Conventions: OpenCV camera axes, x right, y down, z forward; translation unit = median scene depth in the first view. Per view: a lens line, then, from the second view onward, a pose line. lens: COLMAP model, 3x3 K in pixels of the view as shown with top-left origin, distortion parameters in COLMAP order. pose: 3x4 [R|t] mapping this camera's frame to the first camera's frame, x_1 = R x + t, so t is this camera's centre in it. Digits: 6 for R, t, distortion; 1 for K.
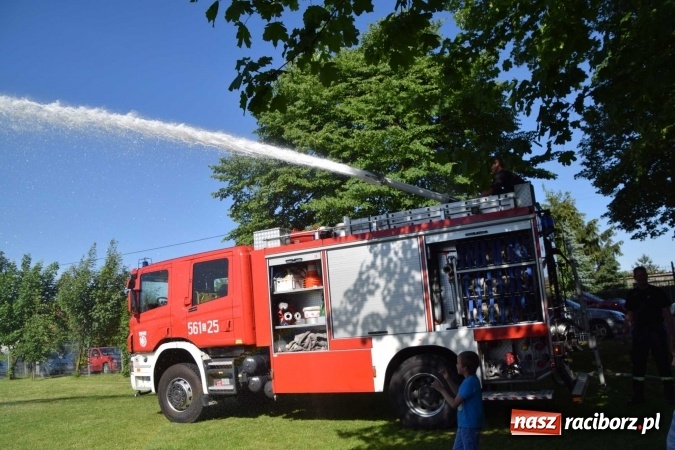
lens RADIAL K [[556.4, 0, 351.9], [0, 556.4, 224.4], [0, 0, 1]] dist [-0.150916, 0.114957]
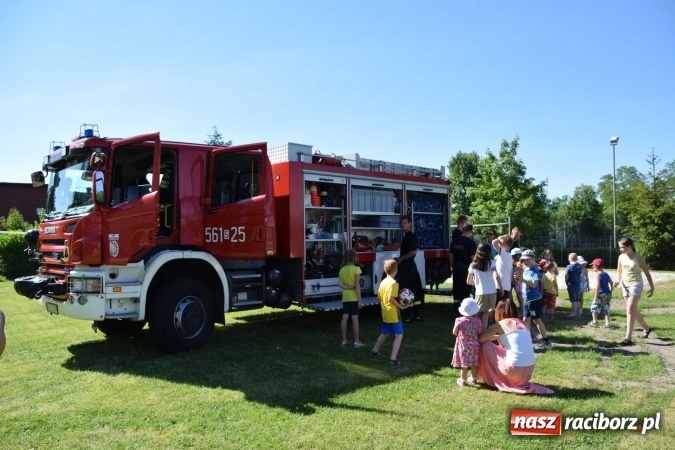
lens RADIAL K [[556.4, 0, 351.9], [0, 556.4, 224.4], [0, 0, 1]] dist [-0.150916, 0.114957]
pose [[0.275957, 0.098599, 0.956099, -1.038745], [-0.189667, 0.980752, -0.046398, 0.177000], [-0.942271, -0.168536, 0.289346, 0.581278]]
